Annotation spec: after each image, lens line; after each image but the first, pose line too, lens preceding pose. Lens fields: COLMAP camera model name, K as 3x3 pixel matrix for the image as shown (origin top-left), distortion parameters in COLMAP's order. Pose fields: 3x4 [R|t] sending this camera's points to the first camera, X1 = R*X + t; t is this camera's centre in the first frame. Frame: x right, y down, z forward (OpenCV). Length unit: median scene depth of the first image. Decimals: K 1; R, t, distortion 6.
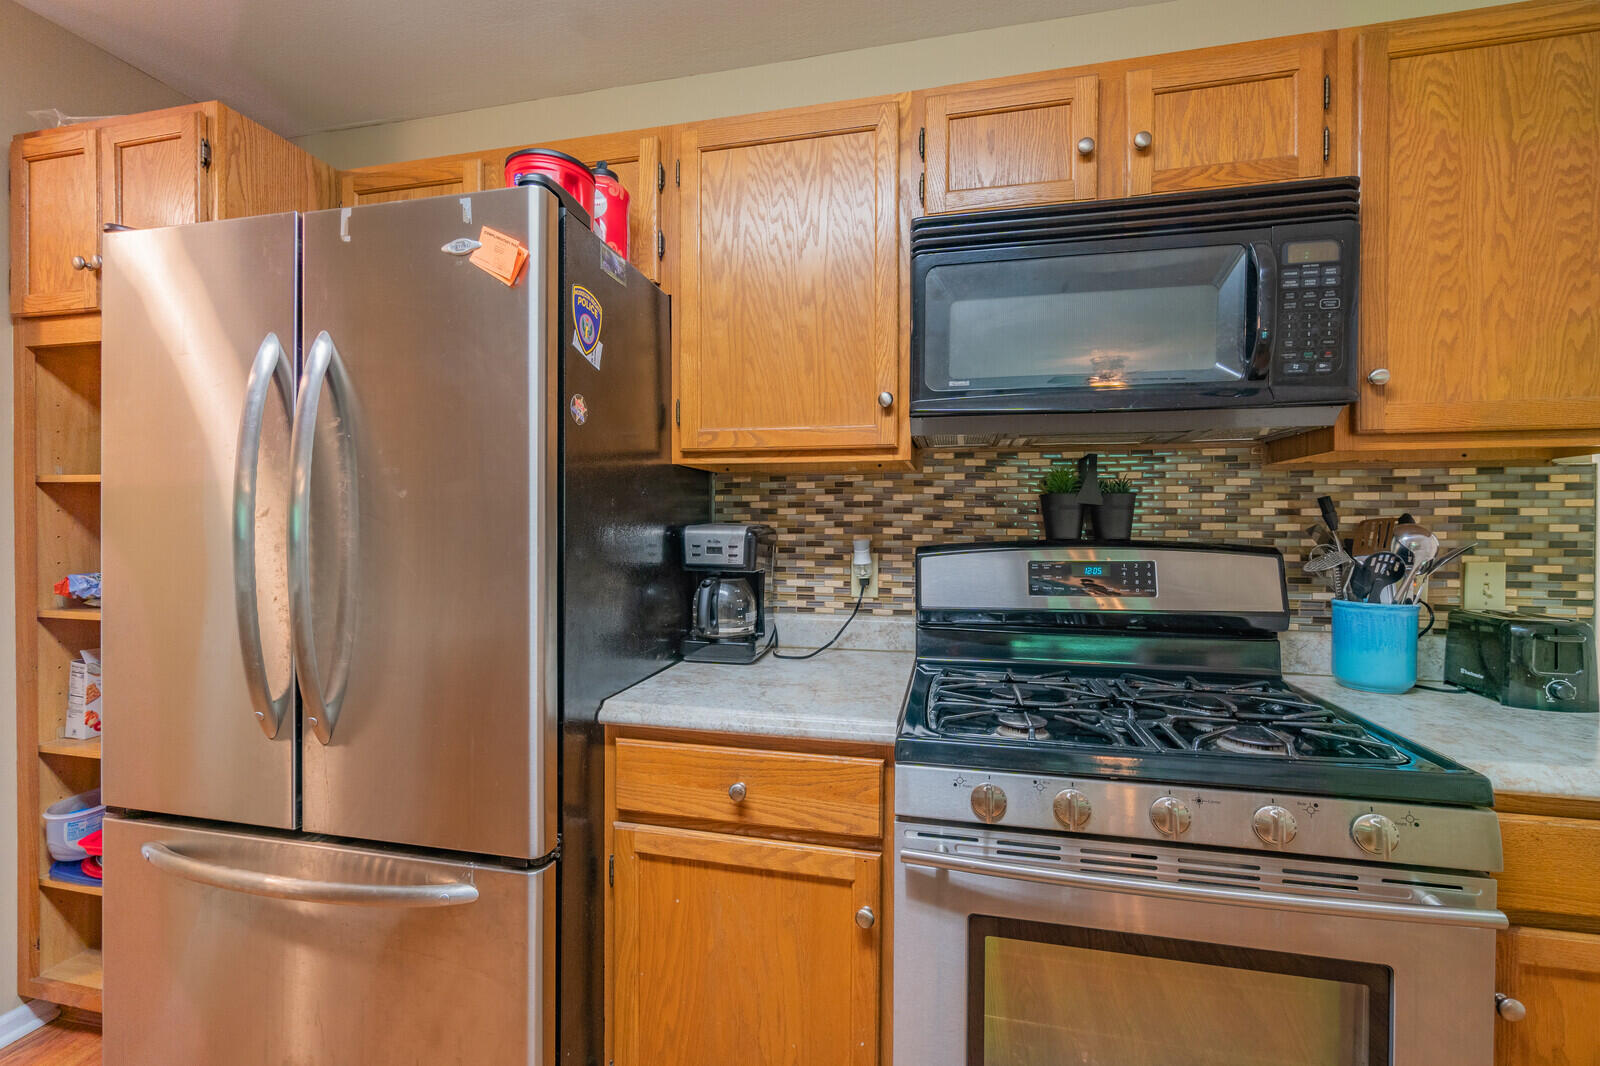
lens RADIAL K [[702.5, 0, 800.0], [0, 702.5, 533.0], [0, 0, 1]] dist [-0.003617, 0.000311]
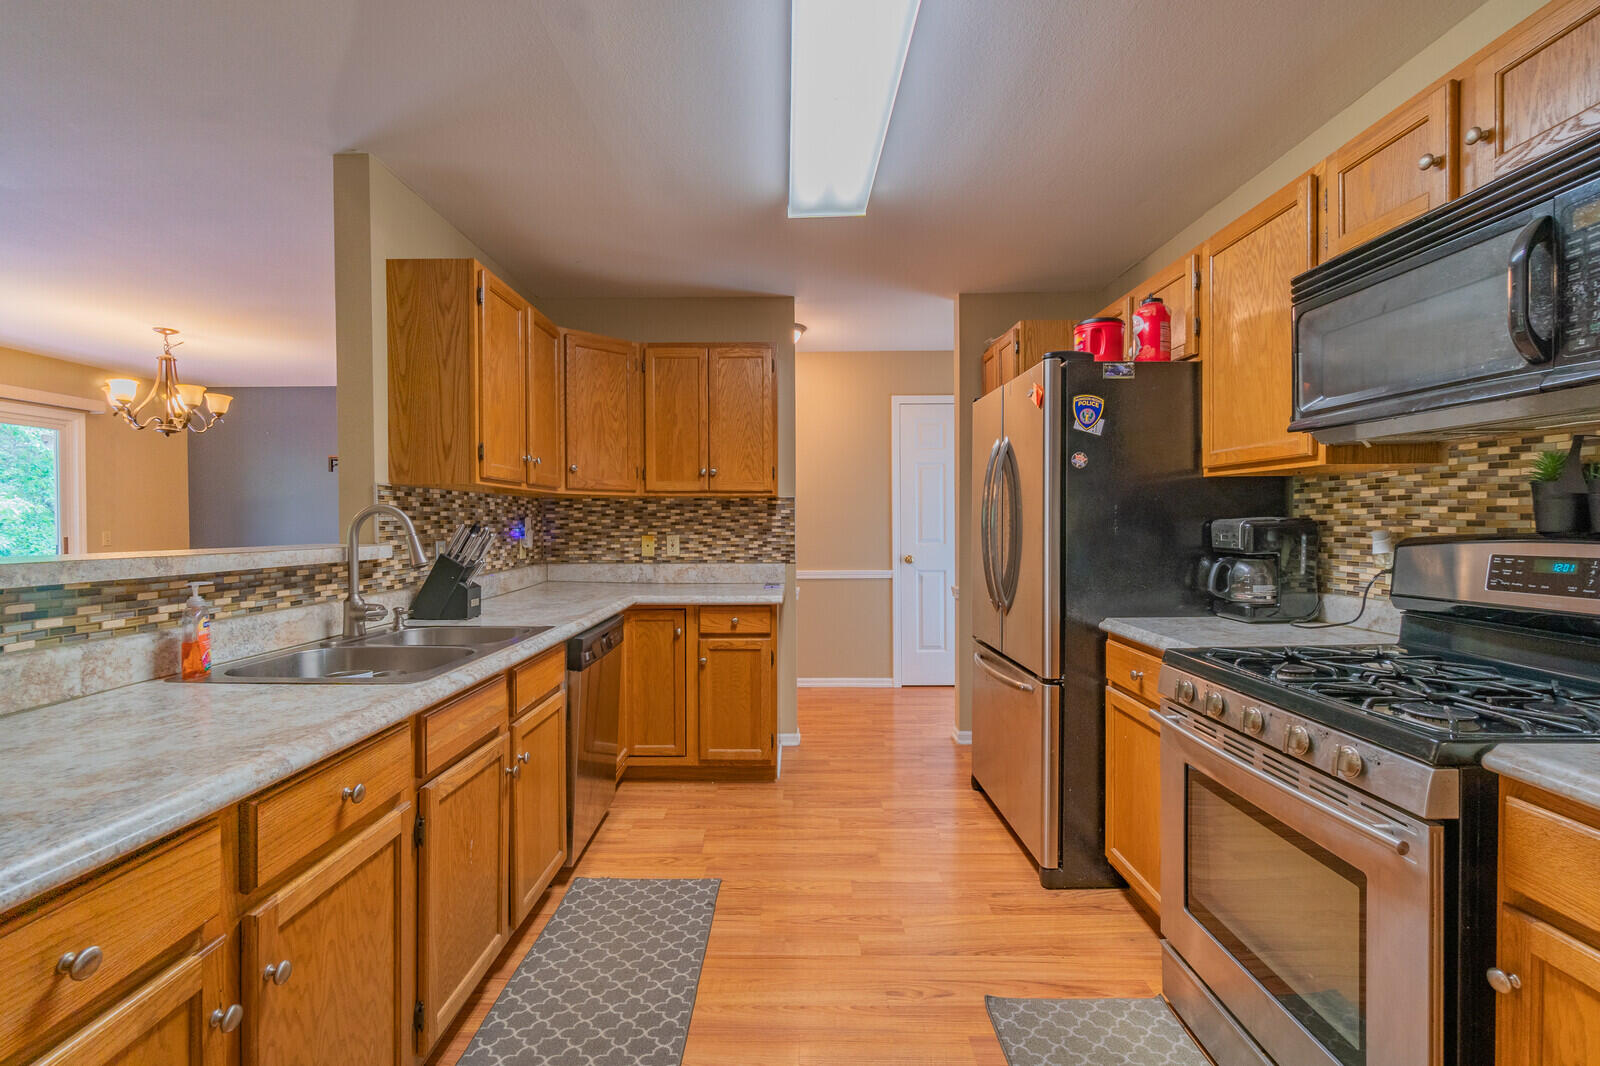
lens RADIAL K [[702.5, 0, 800.0], [0, 702.5, 533.0], [0, 0, 1]] dist [-0.003617, 0.000311]
pose [[0.241977, 0.011946, -0.970209, 0.928666], [-0.001466, 0.999928, 0.011946, 0.000628], [0.970281, -0.001468, 0.241977, -0.140054]]
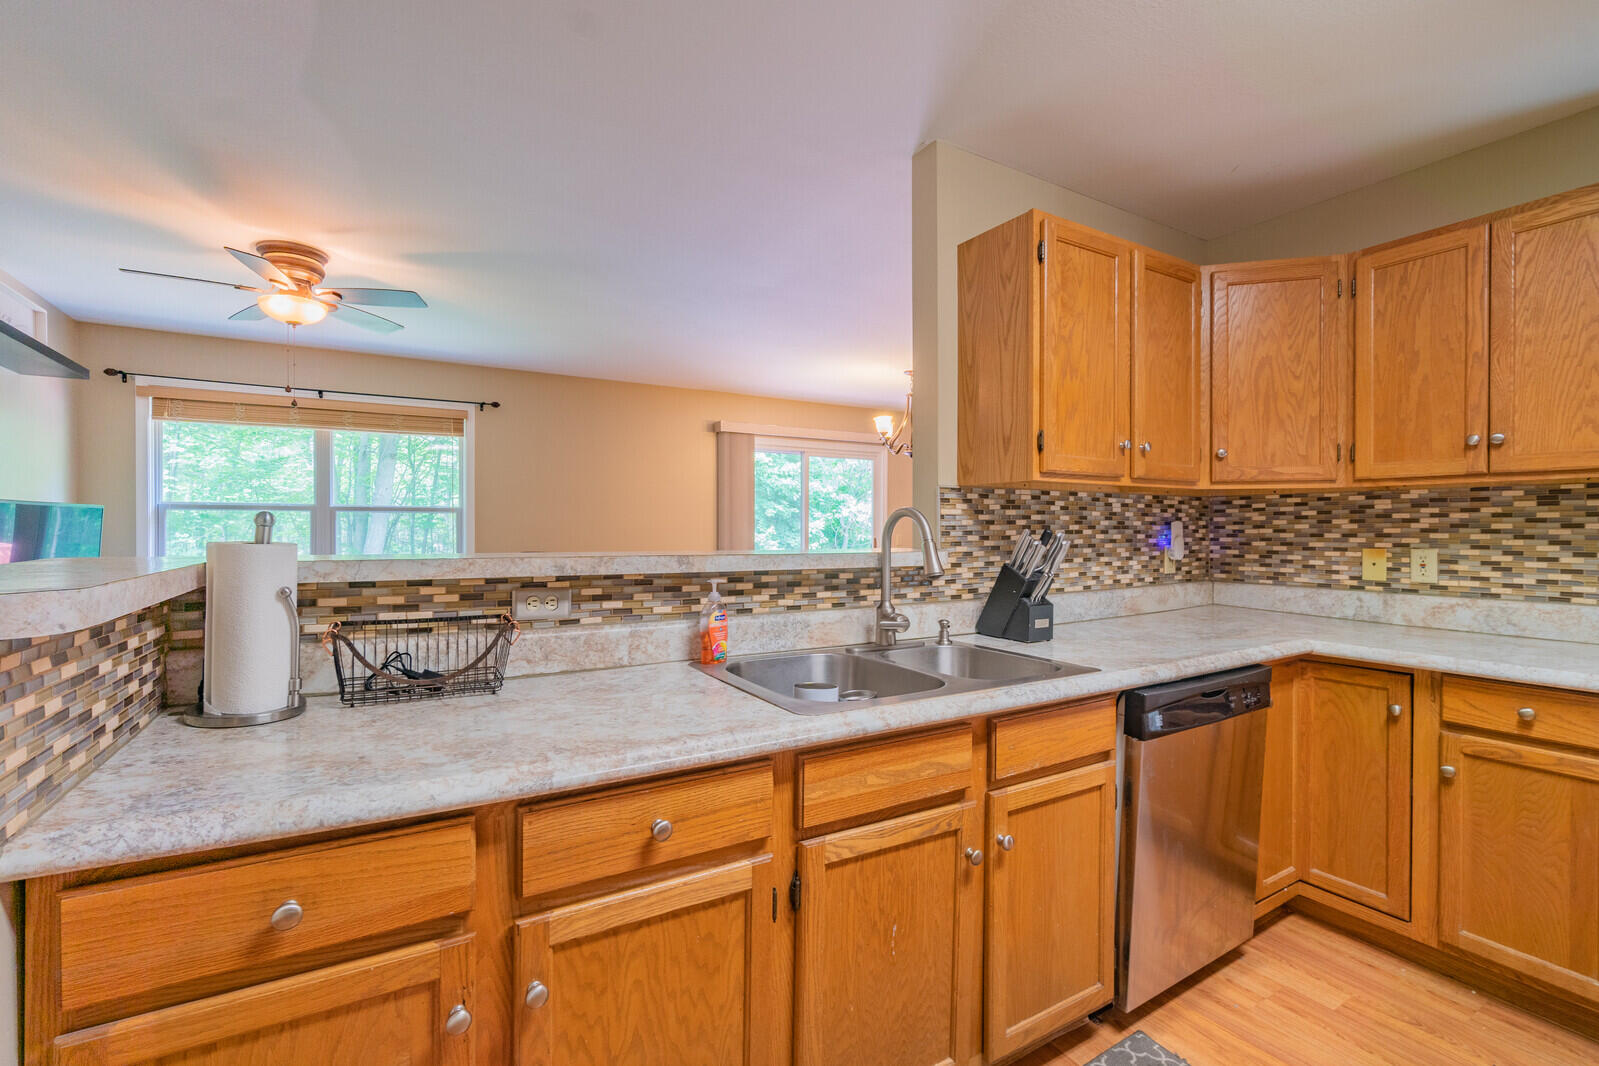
lens RADIAL K [[702.0, 0, 799.5], [0, 702.0, 533.0], [0, 0, 1]] dist [-0.003617, 0.000311]
pose [[-0.710851, 0.001118, -0.703342, 0.575171], [-0.006575, 0.999944, 0.008234, -0.000038], [0.703312, 0.010478, -0.710804, 0.077918]]
